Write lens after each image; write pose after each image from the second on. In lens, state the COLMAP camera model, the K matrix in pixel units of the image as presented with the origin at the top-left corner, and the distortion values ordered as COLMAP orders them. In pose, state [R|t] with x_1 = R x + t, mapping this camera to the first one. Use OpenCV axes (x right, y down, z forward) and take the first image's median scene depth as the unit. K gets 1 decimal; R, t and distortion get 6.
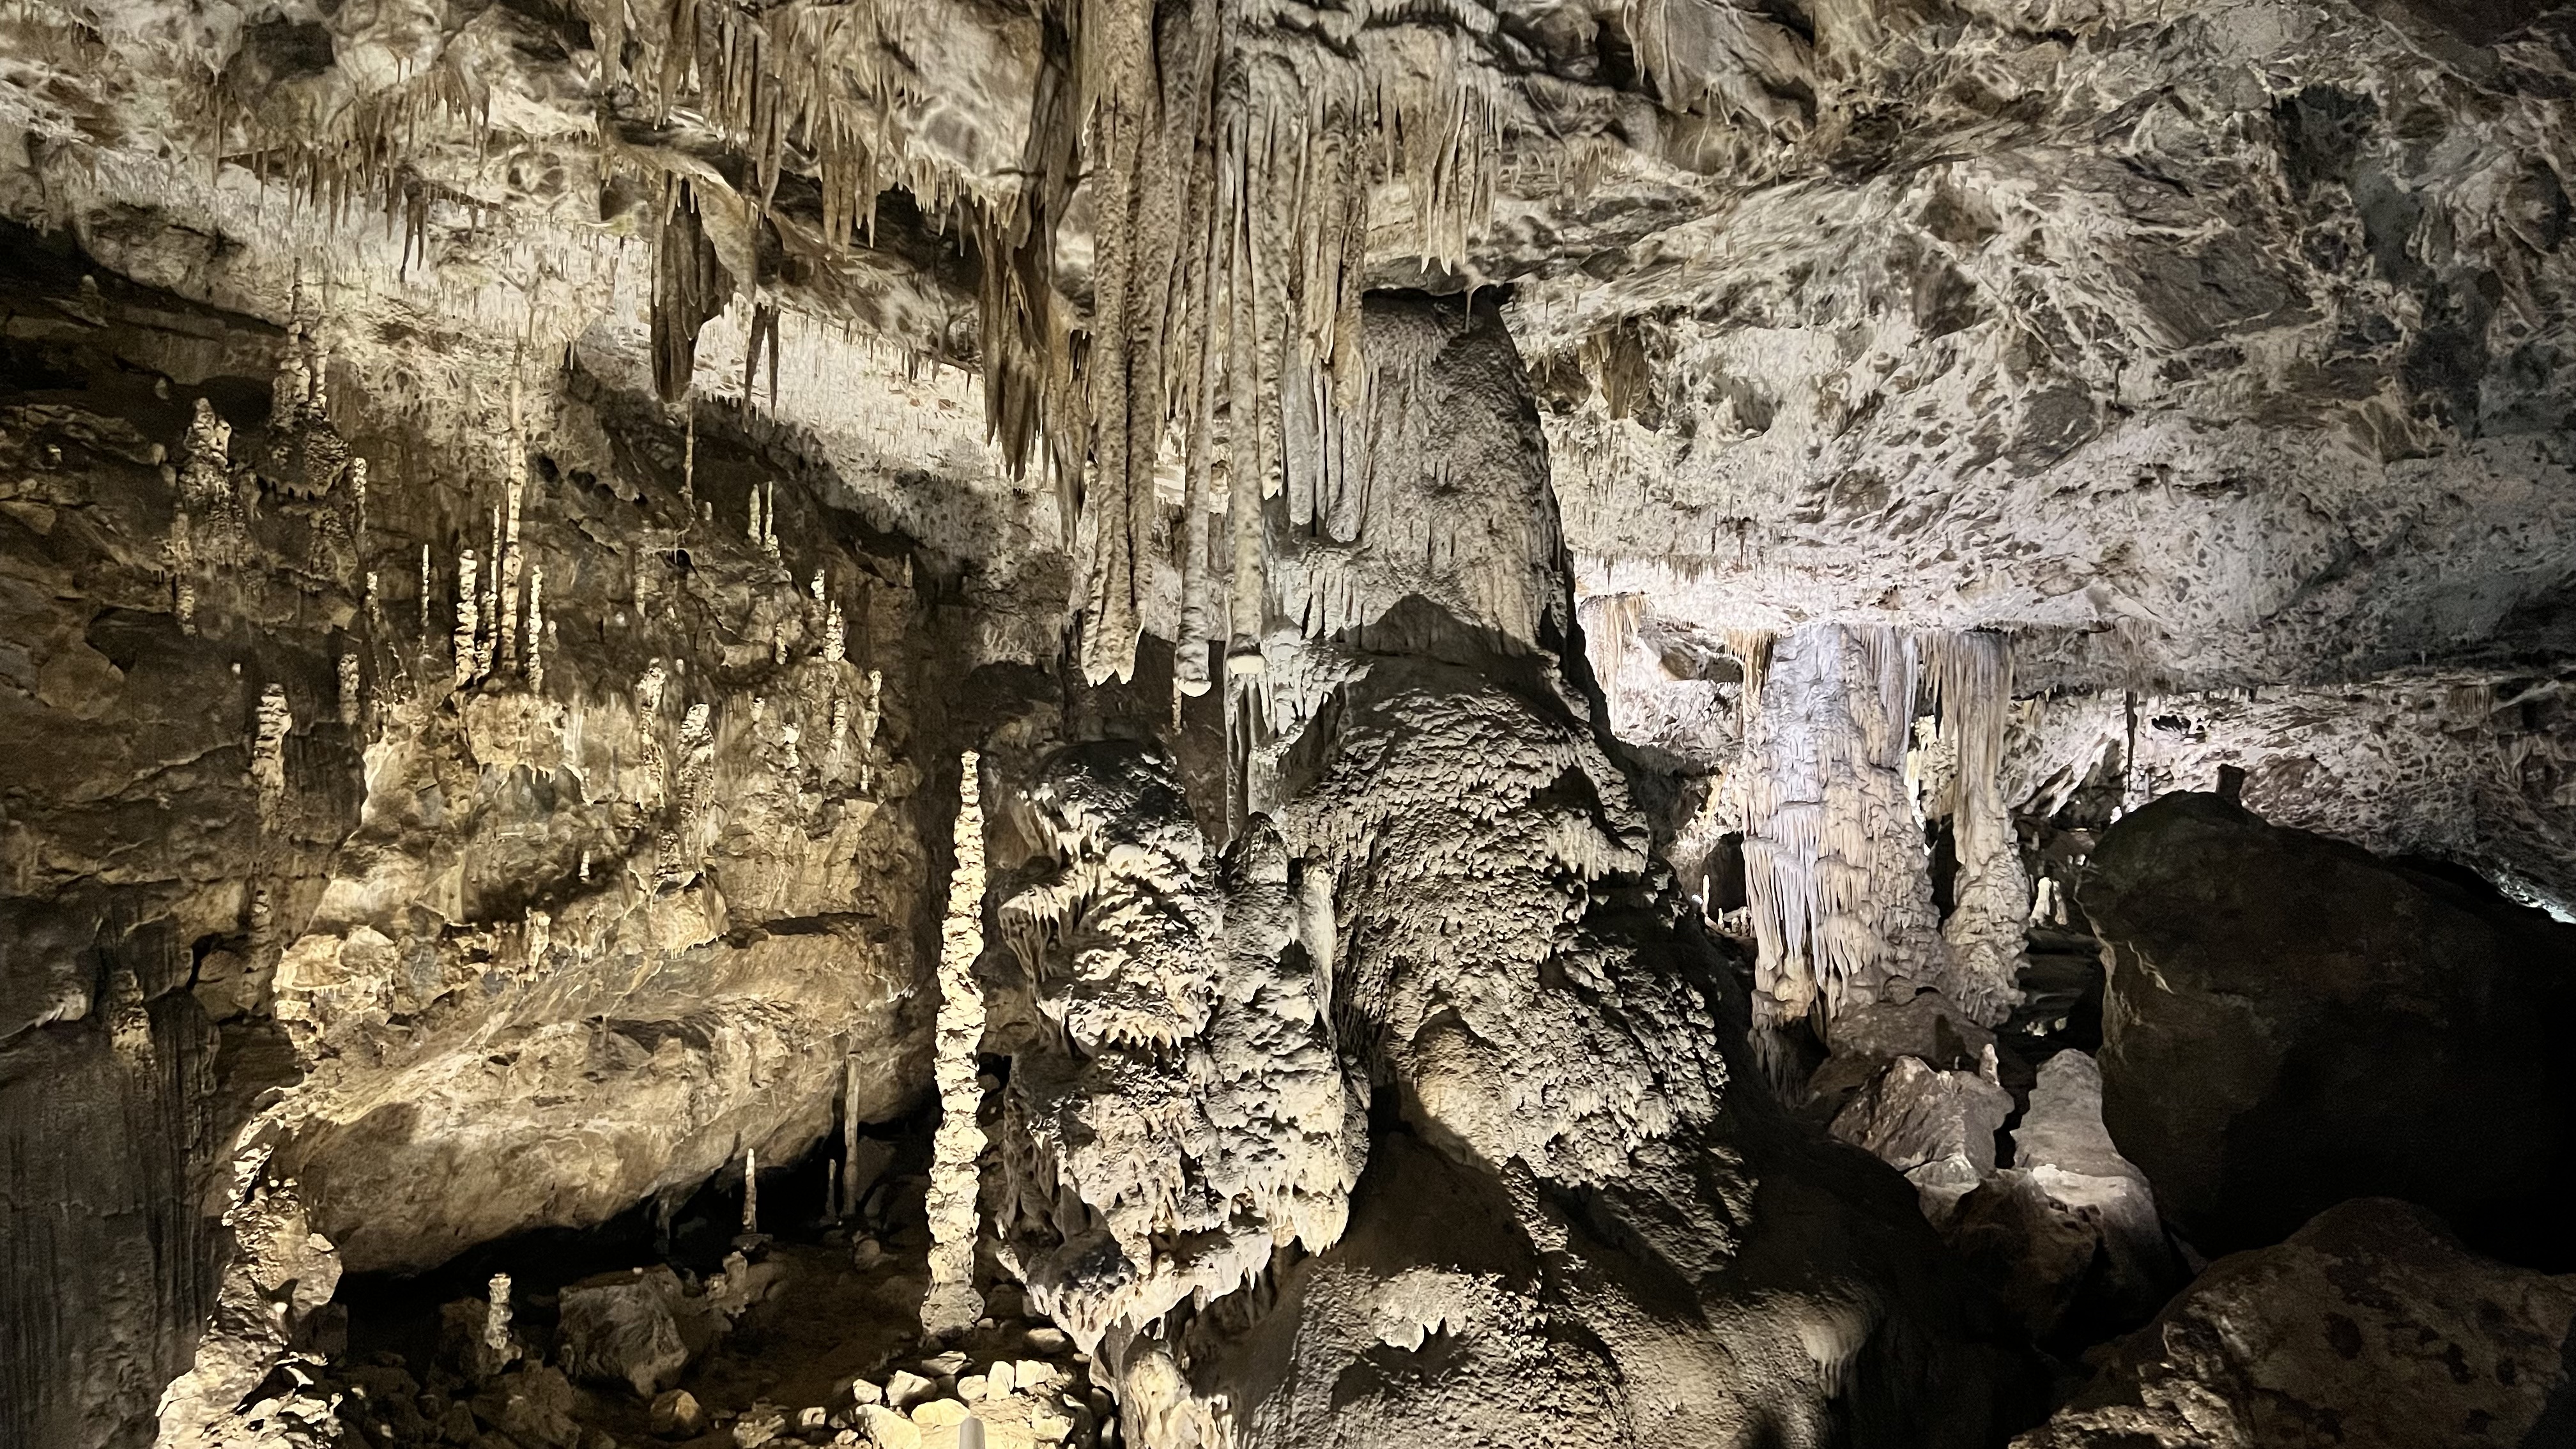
lens RADIAL K [[2002.9, 0, 1288.0], [0, 2002.9, 724.5], [0, 0, 1]] dist [0.082269, -0.173139]
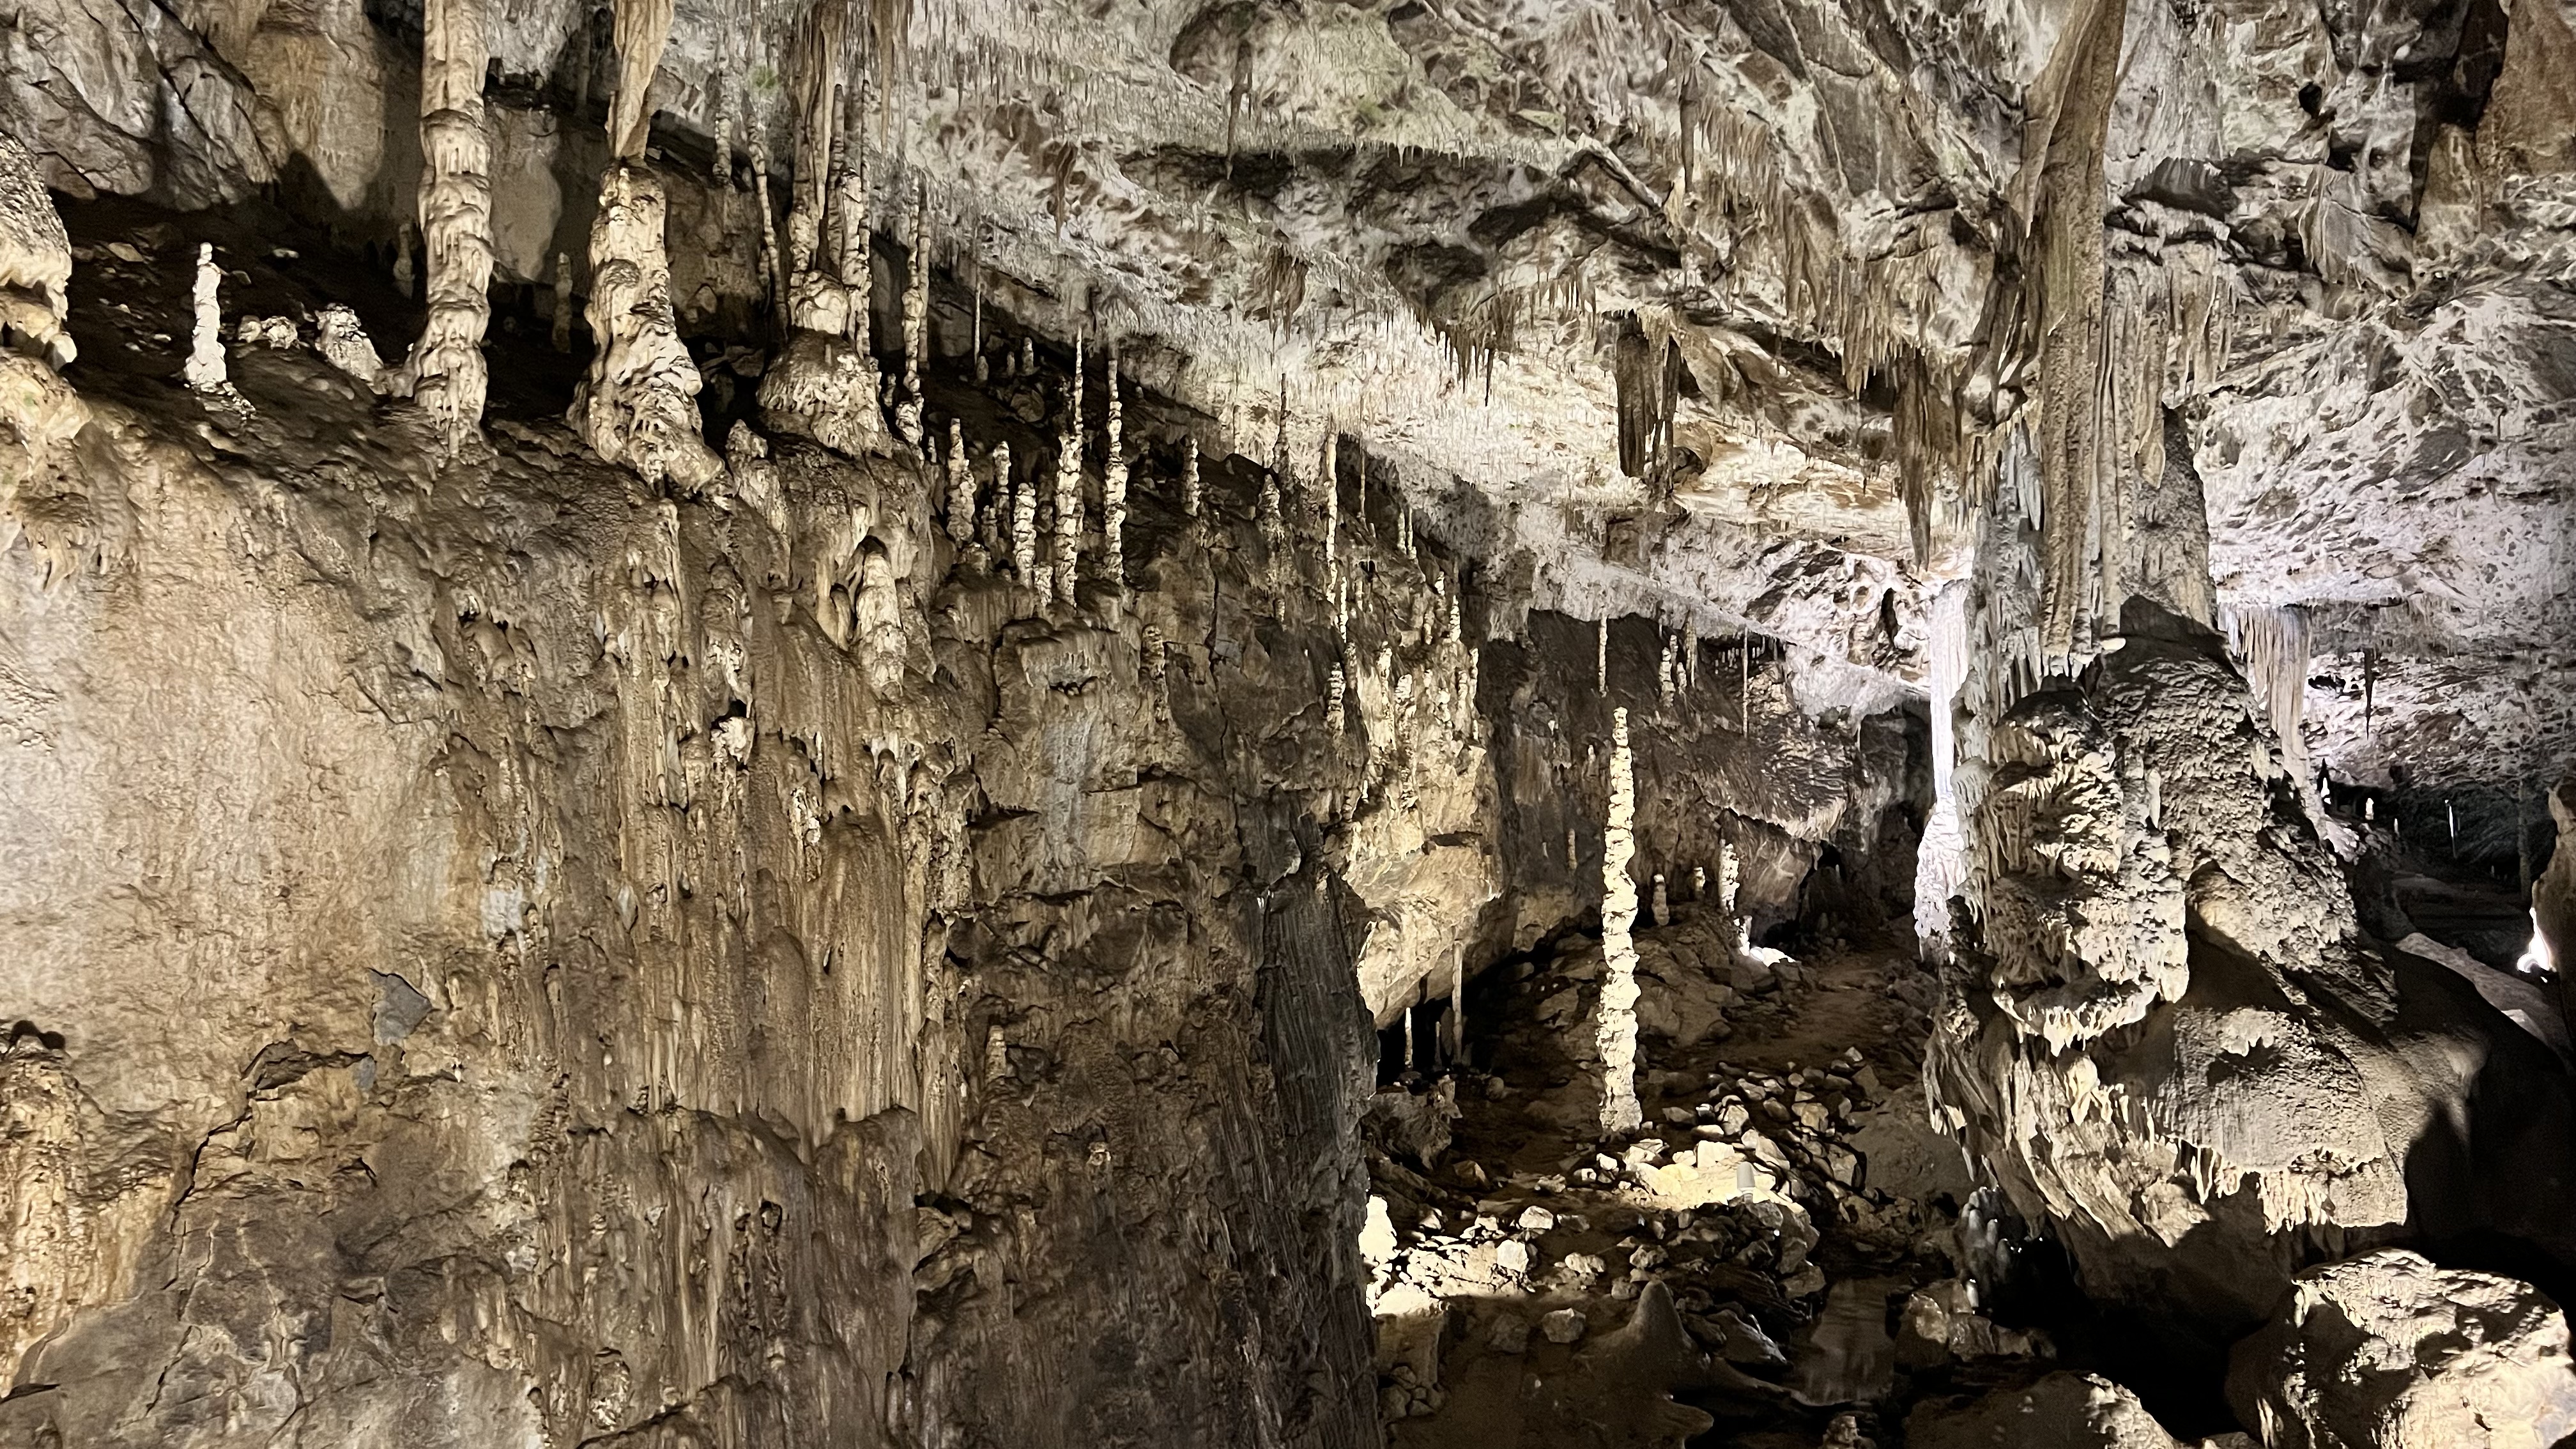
lens RADIAL K [[1900.2, 0, 1288.0], [0, 1900.2, 724.5], [0, 0, 1]] dist [-0.023066, -0.000123]
pose [[0.997840, -0.007687, -0.065235, -0.347030], [0.008777, 0.999826, 0.016439, 0.002323], [0.065097, -0.016977, 0.997735, -0.336207]]
